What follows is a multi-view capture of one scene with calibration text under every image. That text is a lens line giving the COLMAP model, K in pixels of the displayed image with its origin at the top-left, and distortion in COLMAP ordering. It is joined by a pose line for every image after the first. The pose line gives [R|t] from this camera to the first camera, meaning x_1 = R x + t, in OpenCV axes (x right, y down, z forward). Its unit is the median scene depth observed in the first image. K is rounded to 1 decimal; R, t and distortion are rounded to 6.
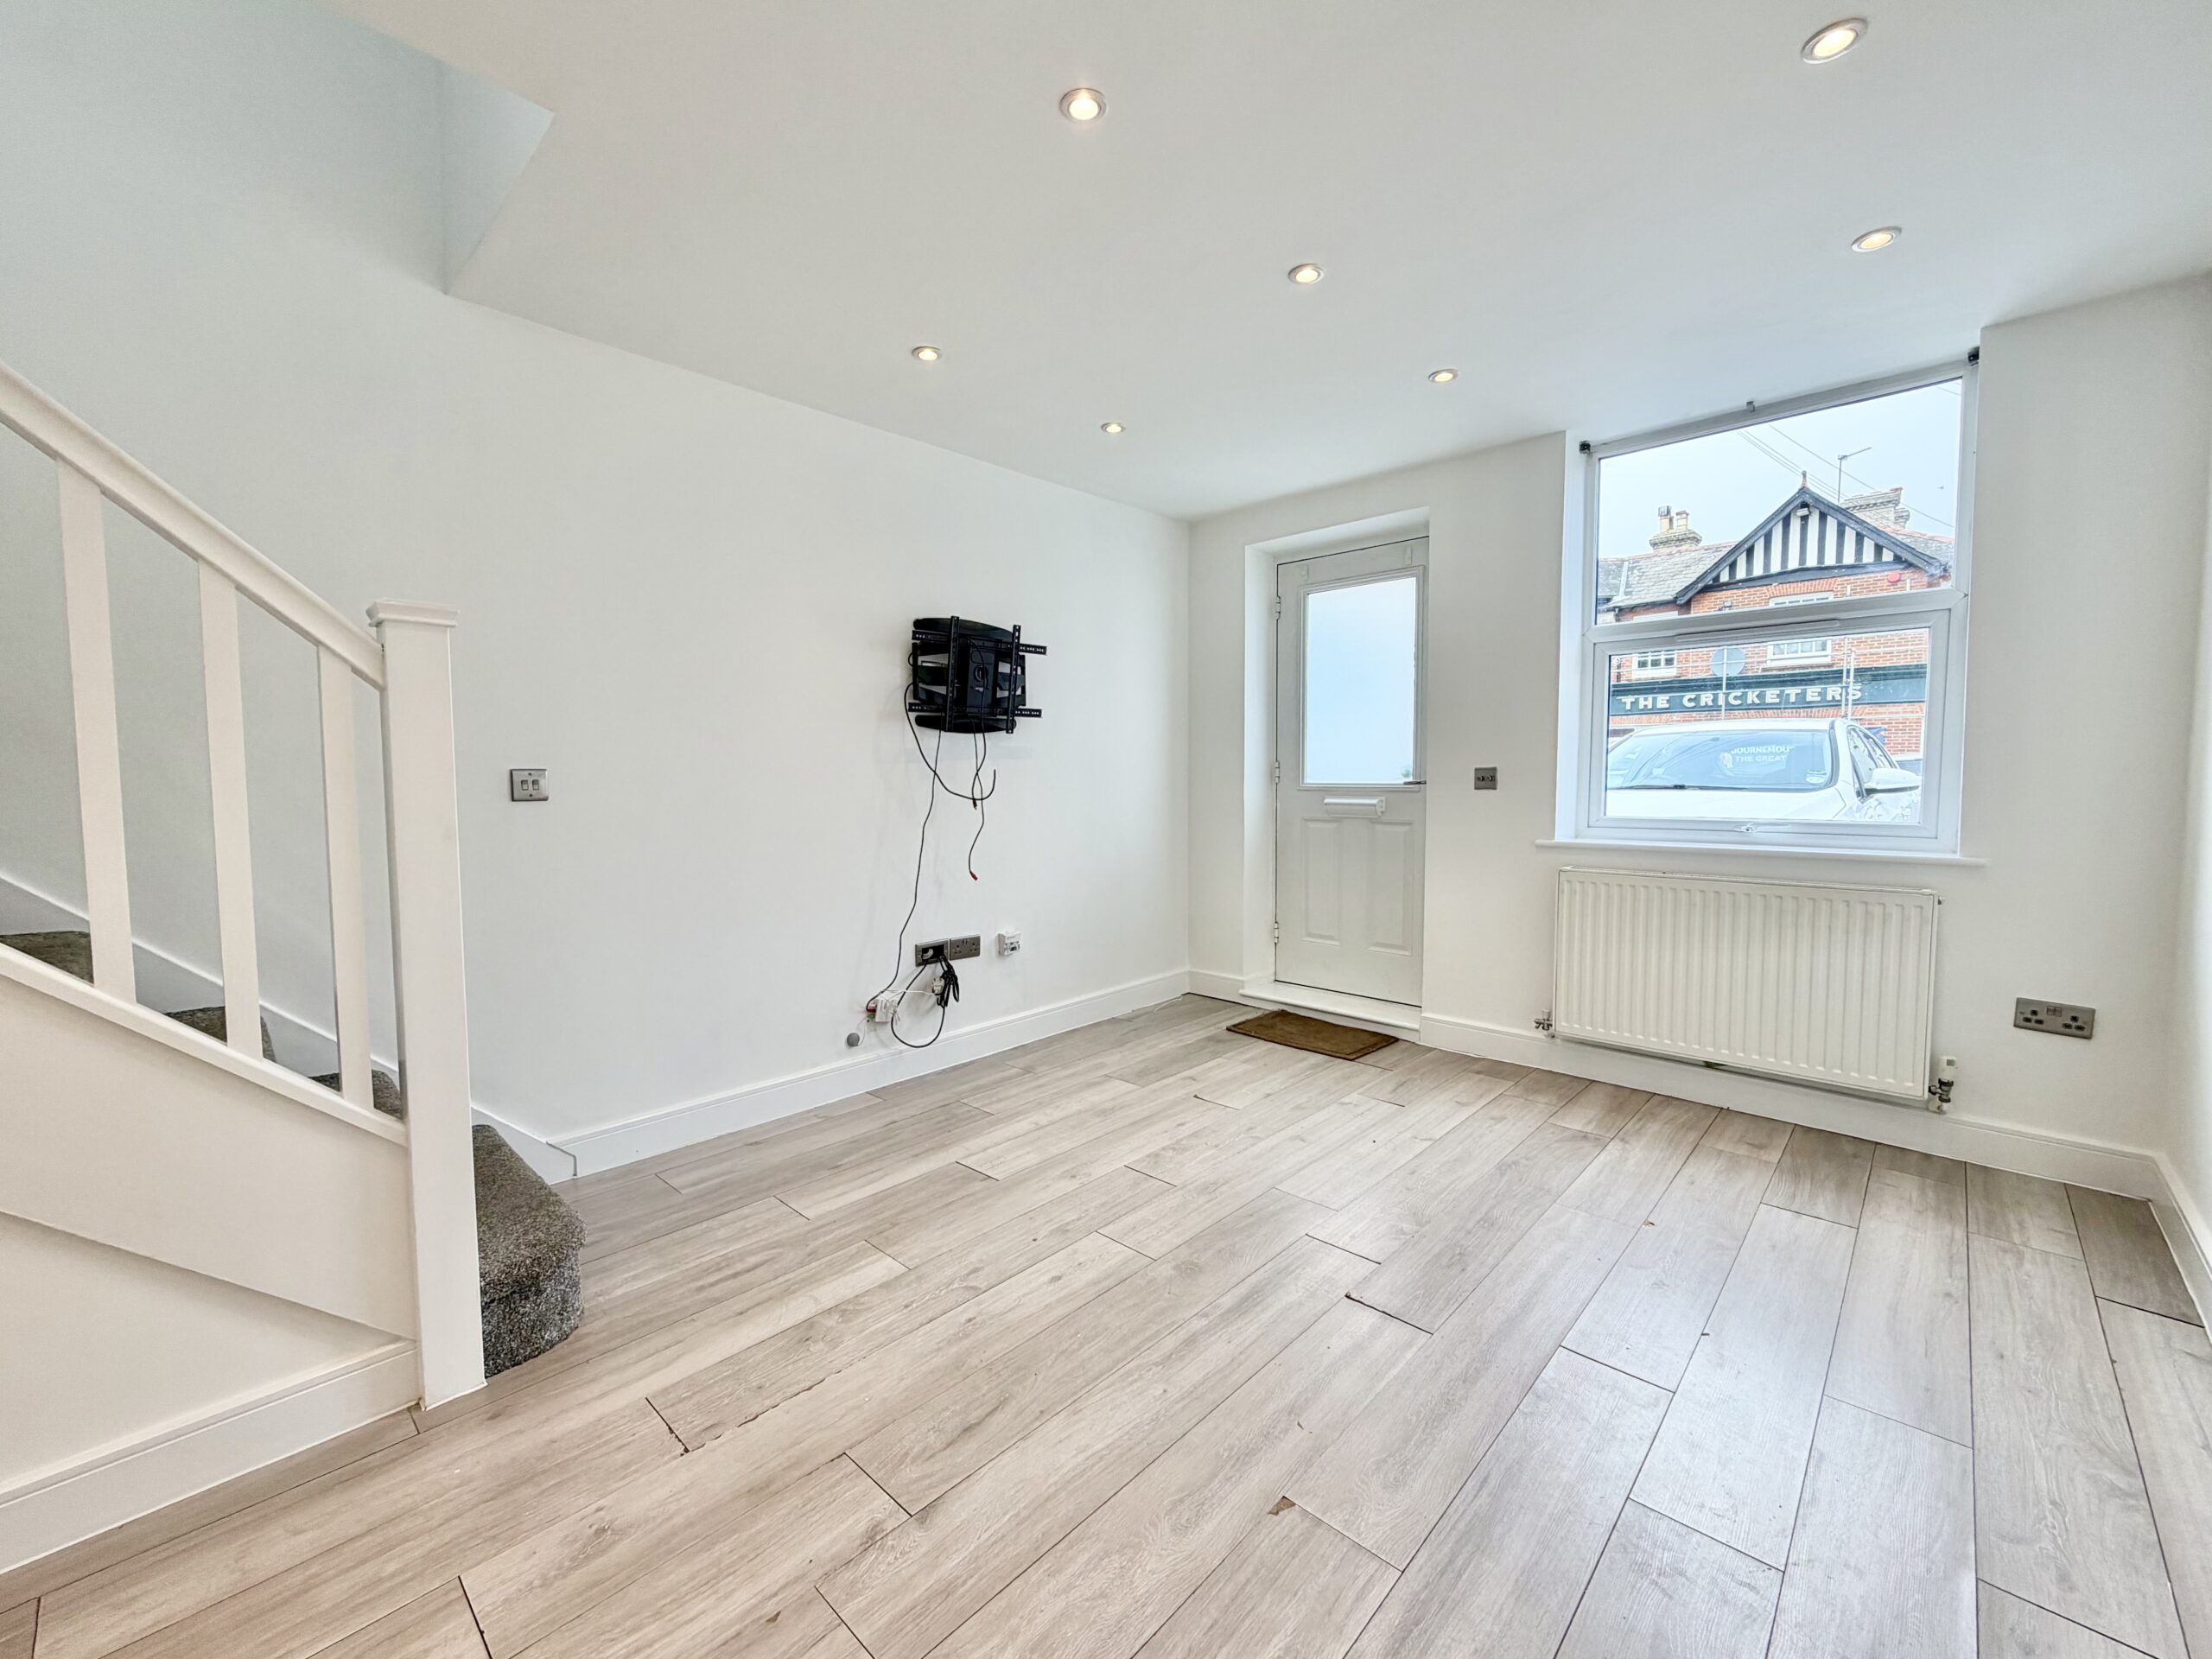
lens RADIAL K [[899.0, 0, 1101.7], [0, 899.0, 833.5], [0, 0, 1]] dist [0.001834, -0.000118]
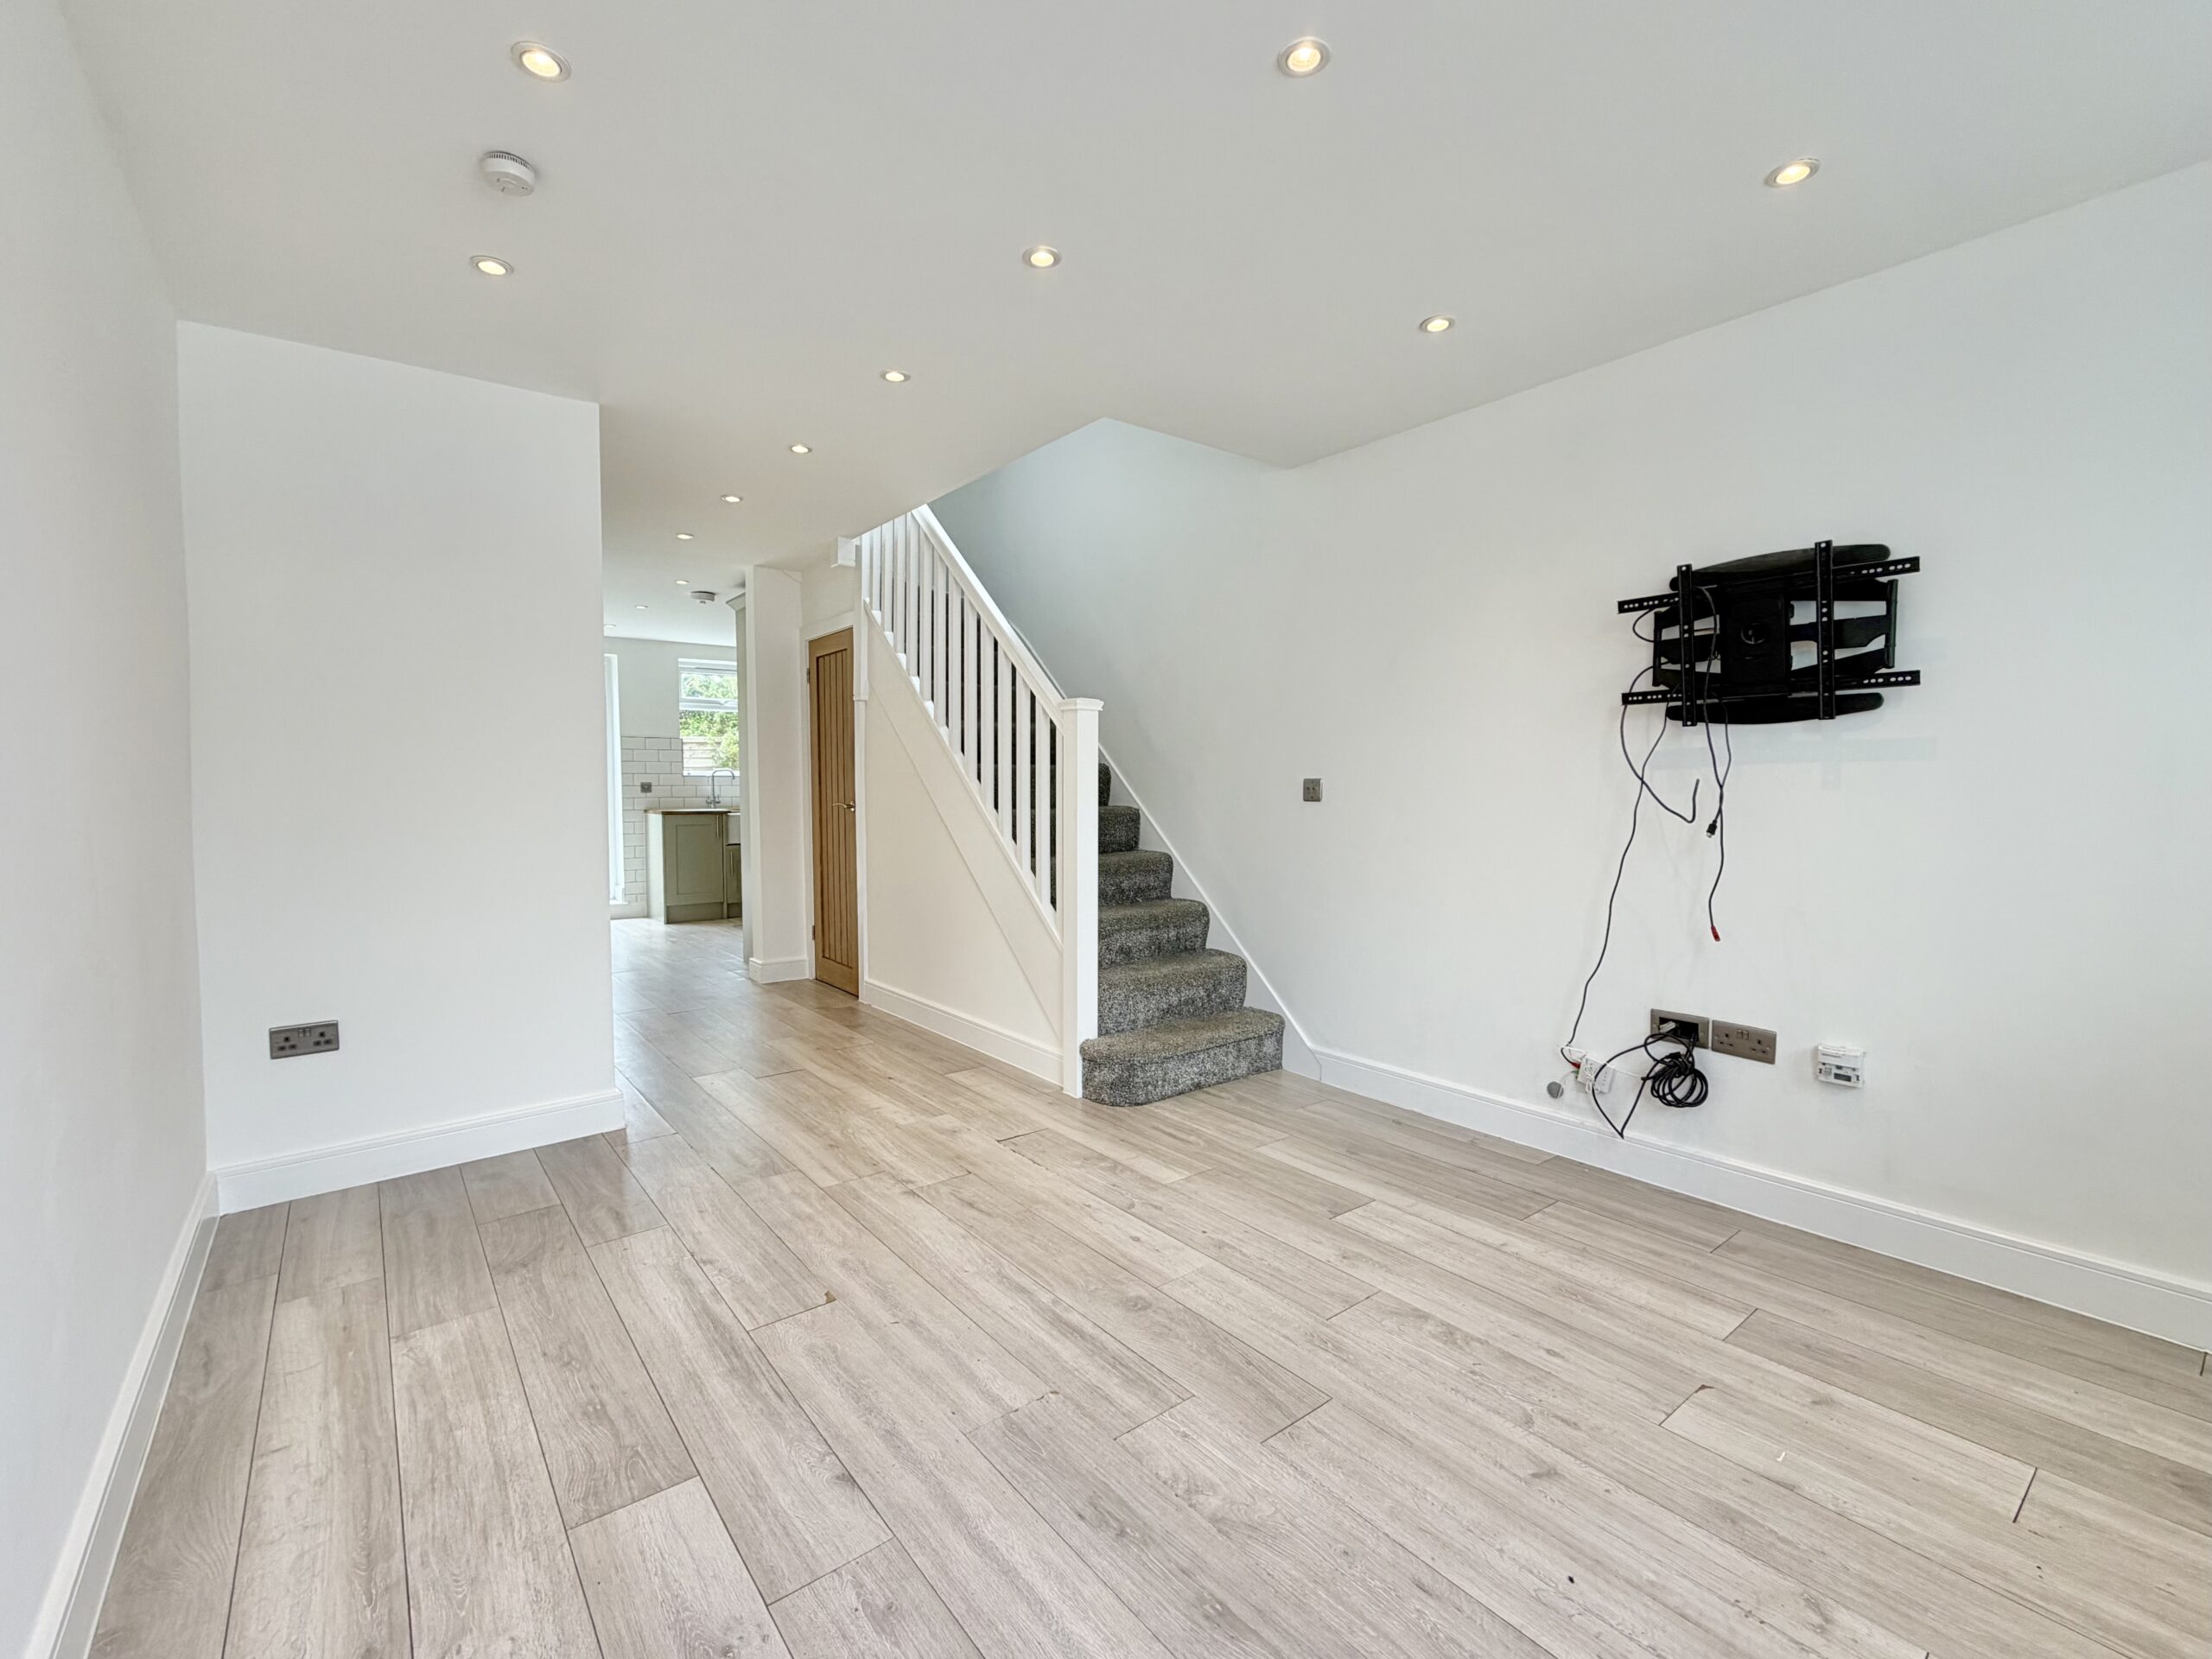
lens RADIAL K [[964.9, 0, 1102.1], [0, 964.9, 821.0], [0, 0, 1]] dist [0.001541, 0.000253]
pose [[-0.147967, 0.046745, -0.987887, 0.803040], [-0.064426, 0.996305, 0.056793, -0.061504], [0.986892, 0.072049, -0.144409, 0.790841]]
